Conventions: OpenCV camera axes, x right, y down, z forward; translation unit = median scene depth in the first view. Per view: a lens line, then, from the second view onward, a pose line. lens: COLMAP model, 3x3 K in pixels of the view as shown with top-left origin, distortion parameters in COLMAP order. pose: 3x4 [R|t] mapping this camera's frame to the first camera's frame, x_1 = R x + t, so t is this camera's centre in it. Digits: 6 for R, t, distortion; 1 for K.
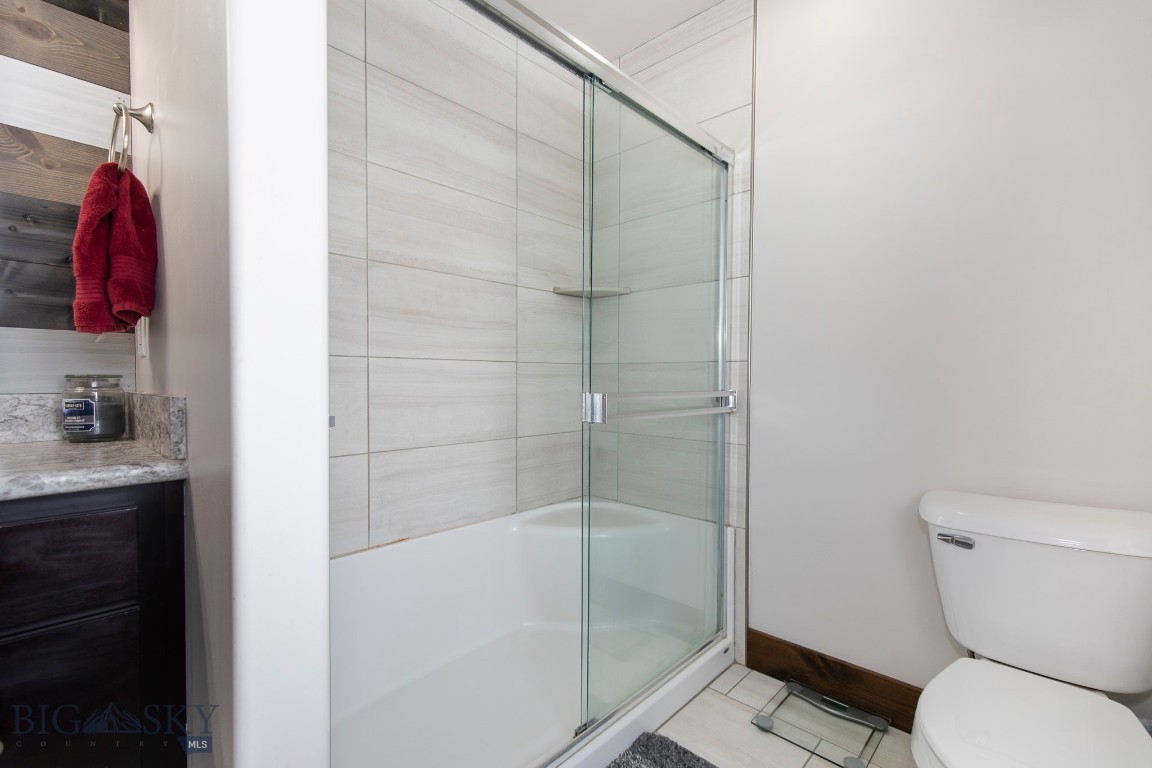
lens RADIAL K [[522.4, 0, 571.8], [0, 522.4, 386.3], [0, 0, 1]] dist [0.009277, -0.001002]
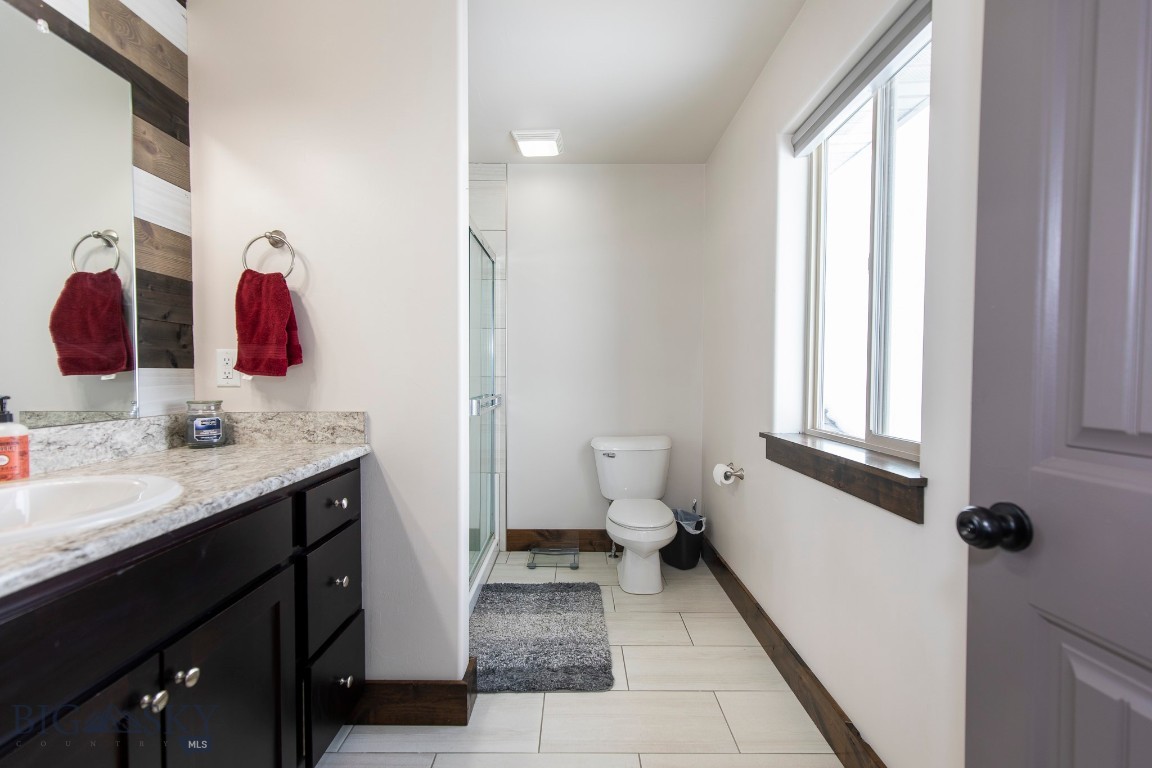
lens RADIAL K [[522.4, 0, 571.8], [0, 522.4, 386.3], [0, 0, 1]] dist [0.009277, -0.001002]
pose [[0.731978, -0.023060, 0.680938, -0.756064], [0.017289, 0.999734, 0.015271, -0.042811], [-0.681109, 0.000595, 0.732182, -0.470547]]
